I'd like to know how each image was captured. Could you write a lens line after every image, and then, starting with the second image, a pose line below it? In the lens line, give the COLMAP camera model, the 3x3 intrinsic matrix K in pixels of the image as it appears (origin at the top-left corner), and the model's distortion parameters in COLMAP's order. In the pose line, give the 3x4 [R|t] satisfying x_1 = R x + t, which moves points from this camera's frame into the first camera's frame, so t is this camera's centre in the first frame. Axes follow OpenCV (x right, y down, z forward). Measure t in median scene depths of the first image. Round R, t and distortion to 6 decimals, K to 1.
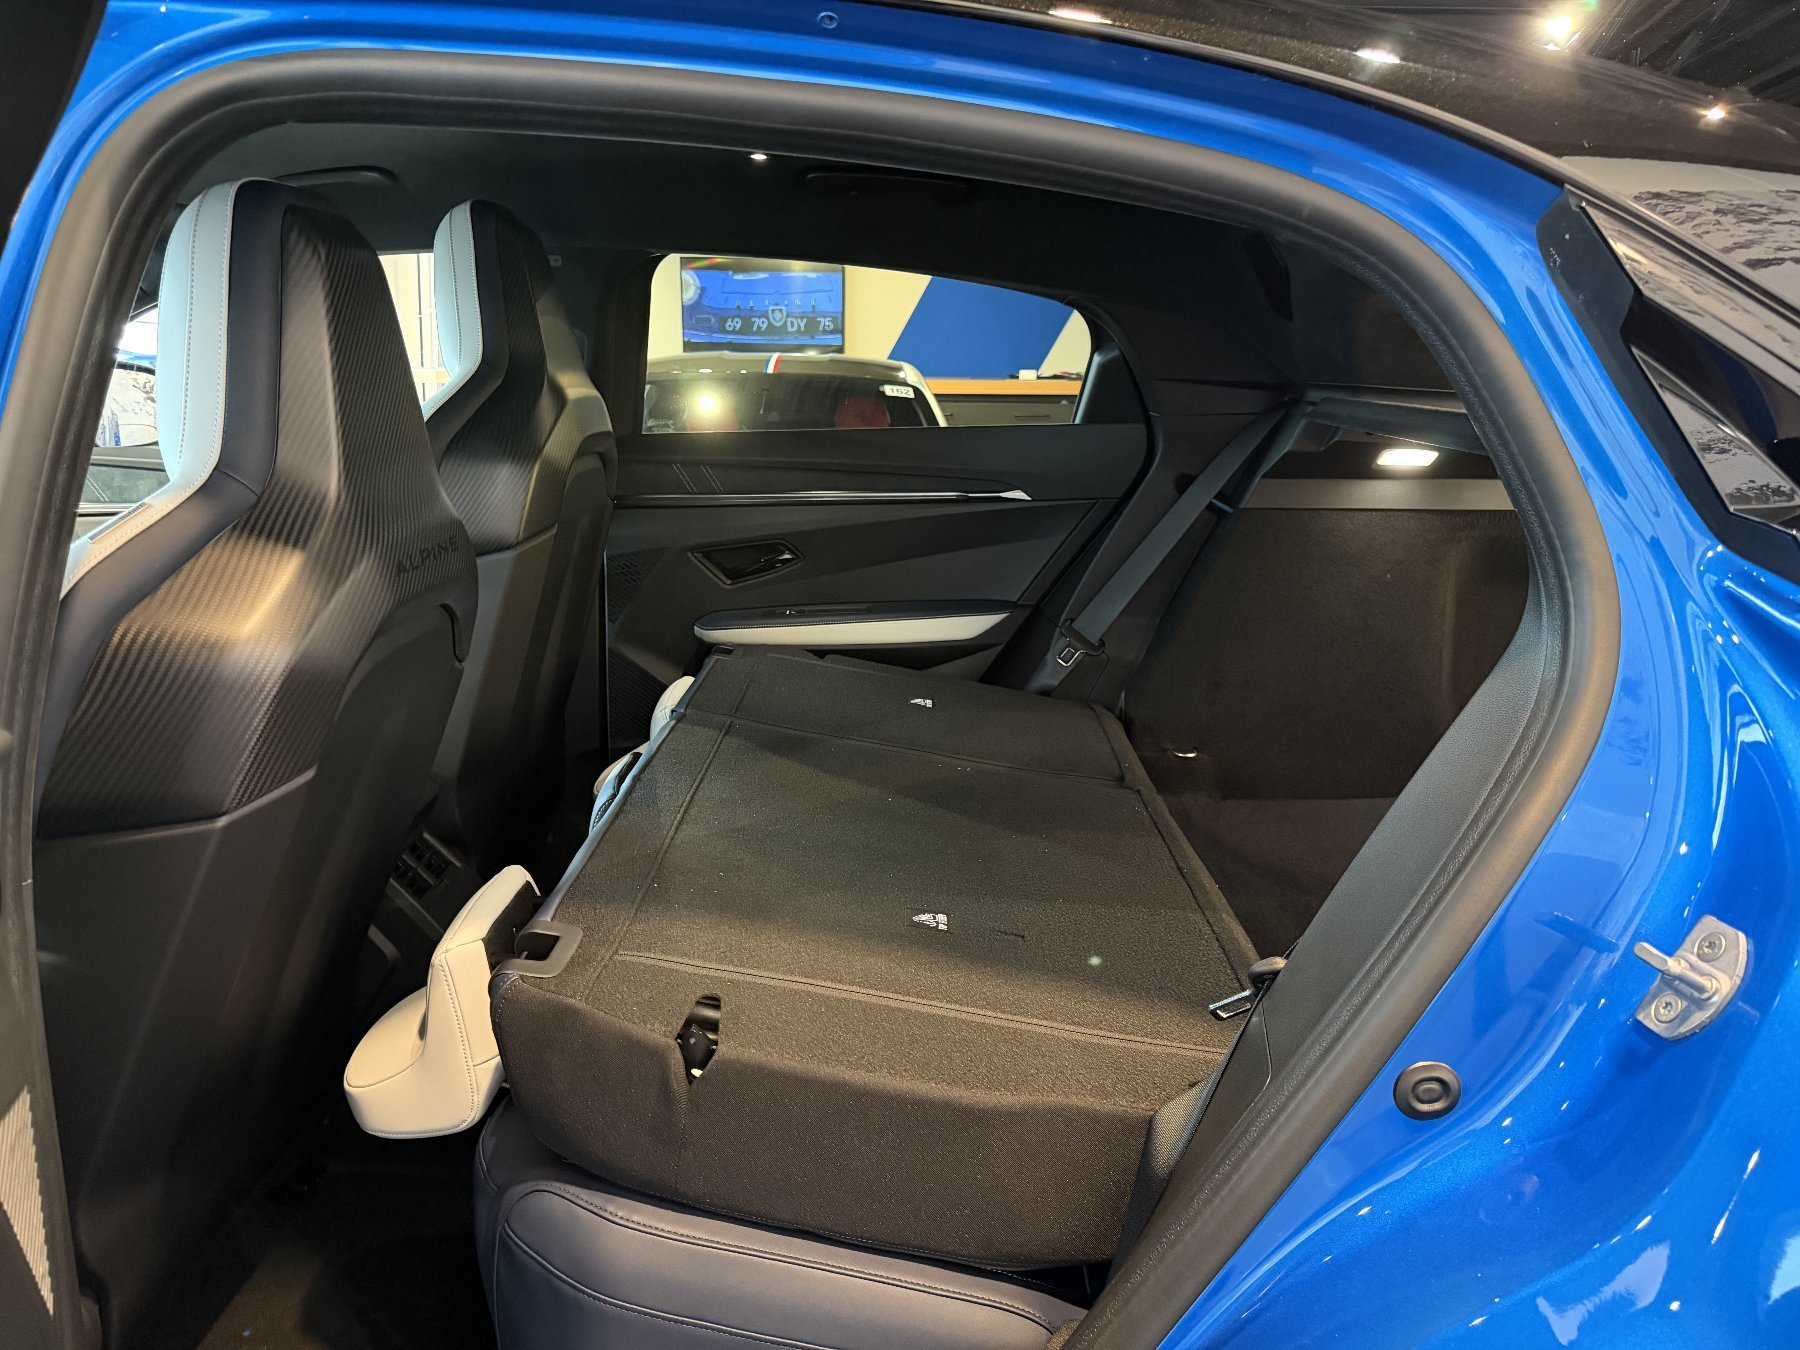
lens RADIAL K [[1277.5, 0, 898.1], [0, 1277.5, 685.5], [0, 0, 1]] dist [0.020937, -0.020996]
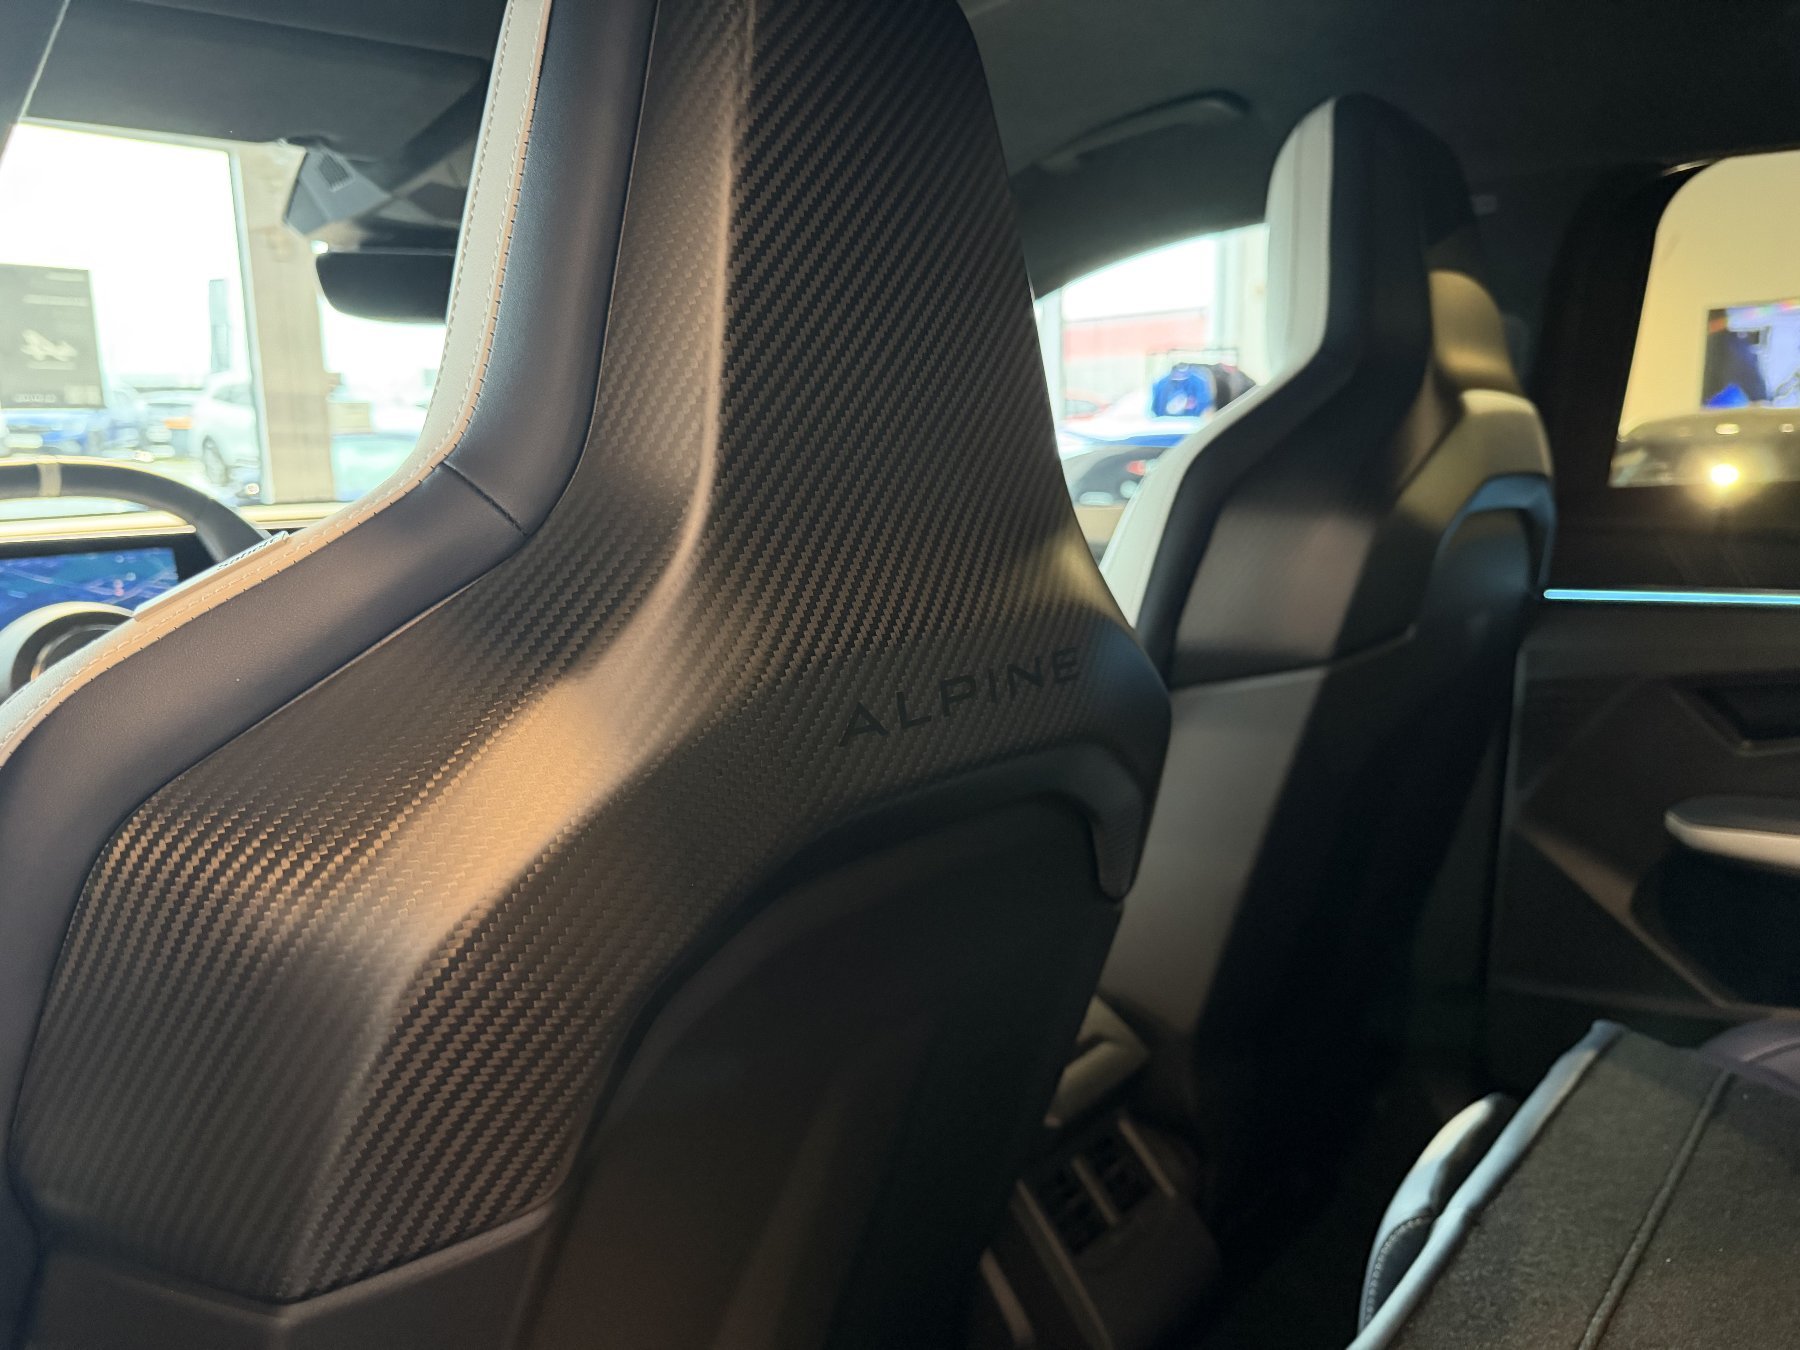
lens RADIAL K [[1259.0, 0, 924.3], [0, 1259.0, 705.7], [0, 0, 1]] dist [-0.030132, -0.007841]
pose [[0.761704, 0.094018, -0.641068, -0.117424], [-0.127837, 0.991774, -0.006441, -0.094543], [0.635189, 0.086859, 0.767457, 0.690531]]
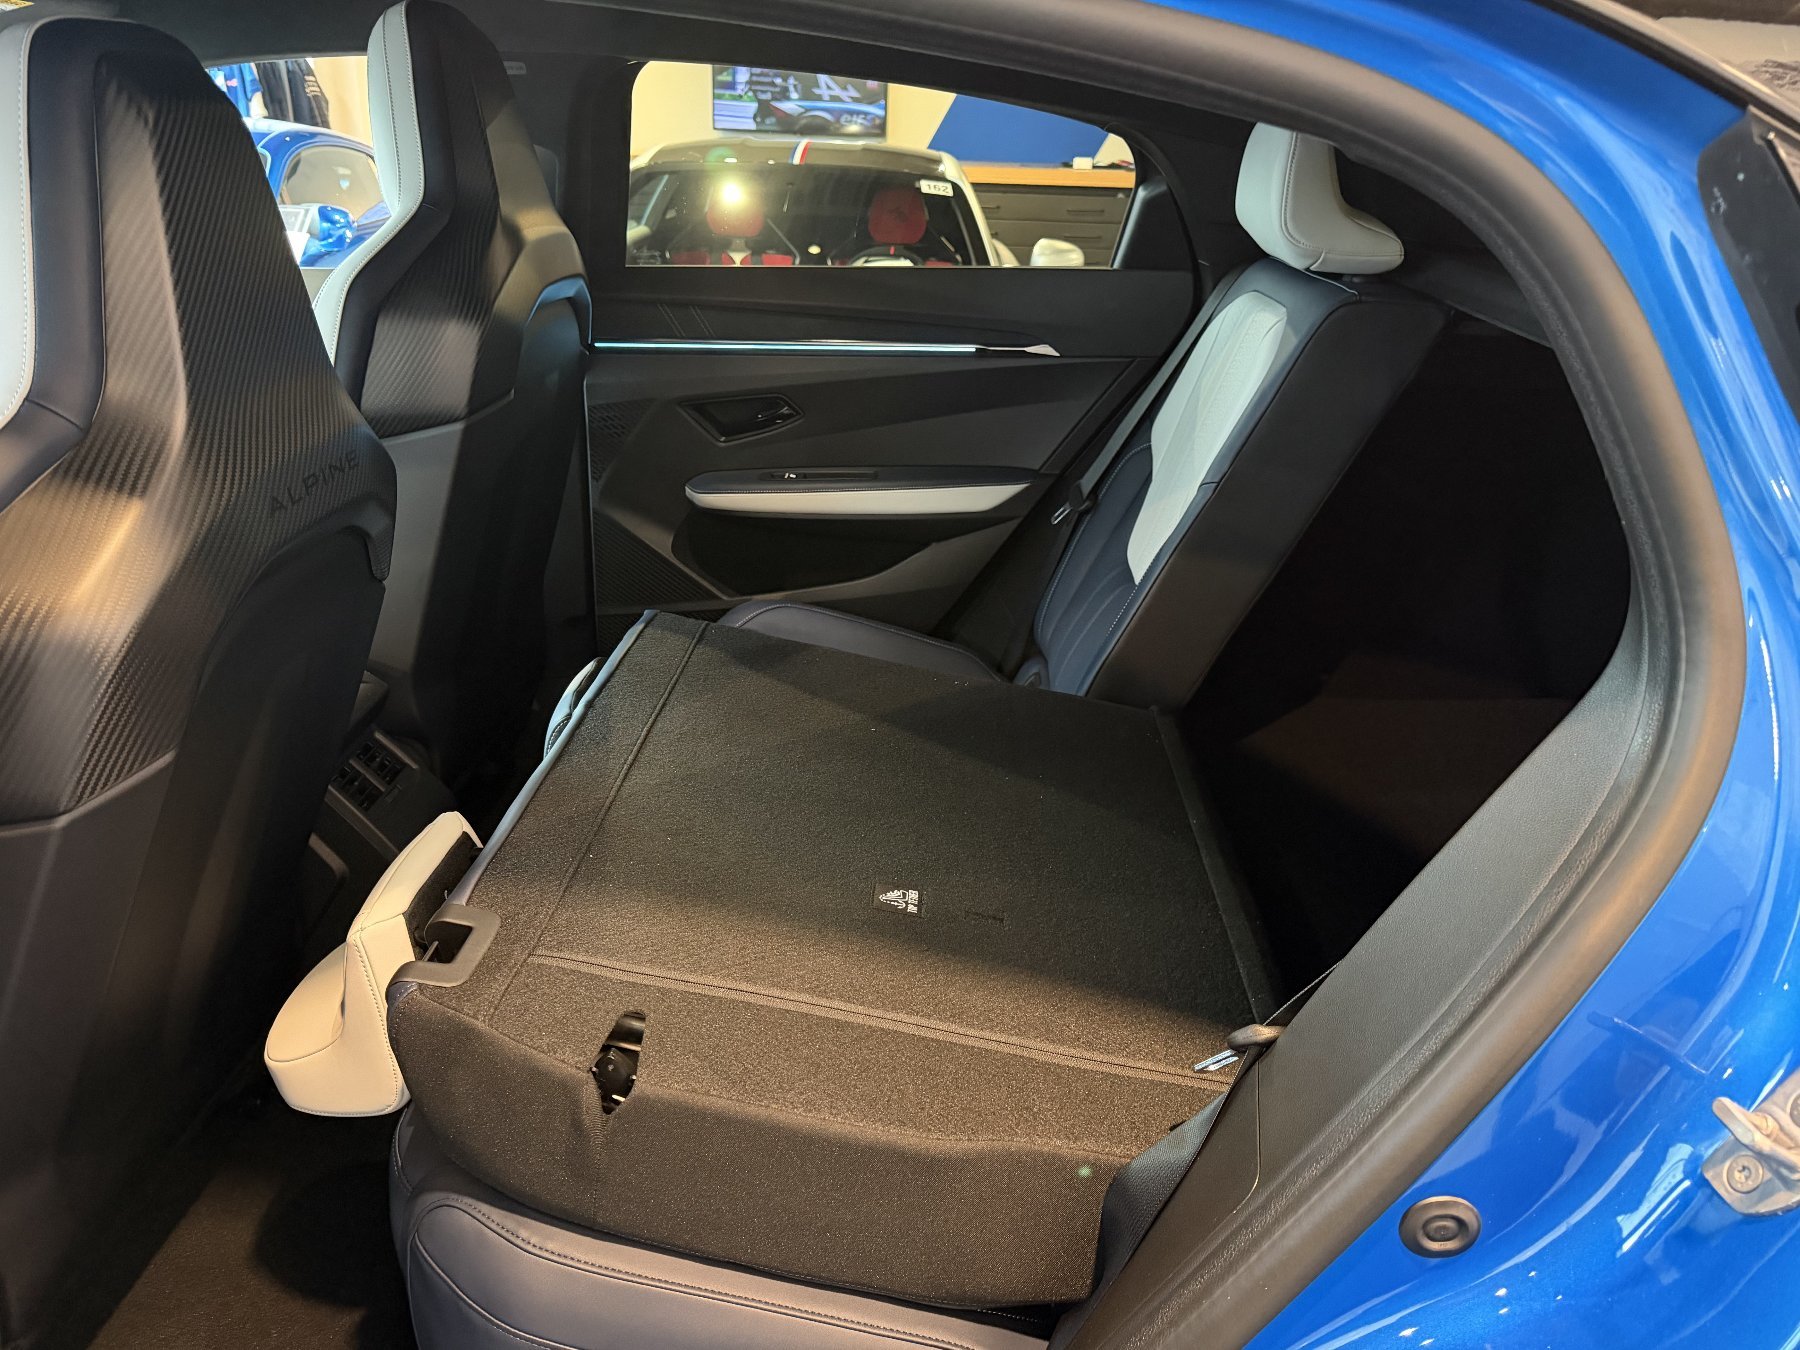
lens RADIAL K [[1277.5, 0, 904.2], [0, 1277.5, 675.0], [0, 0, 1]] dist [0.020937, -0.020996]
pose [[0.999137, 0.031808, -0.026719, 0.051734], [-0.027174, 0.986942, 0.158770, -0.123435], [0.031420, -0.157907, 0.986954, 0.154770]]
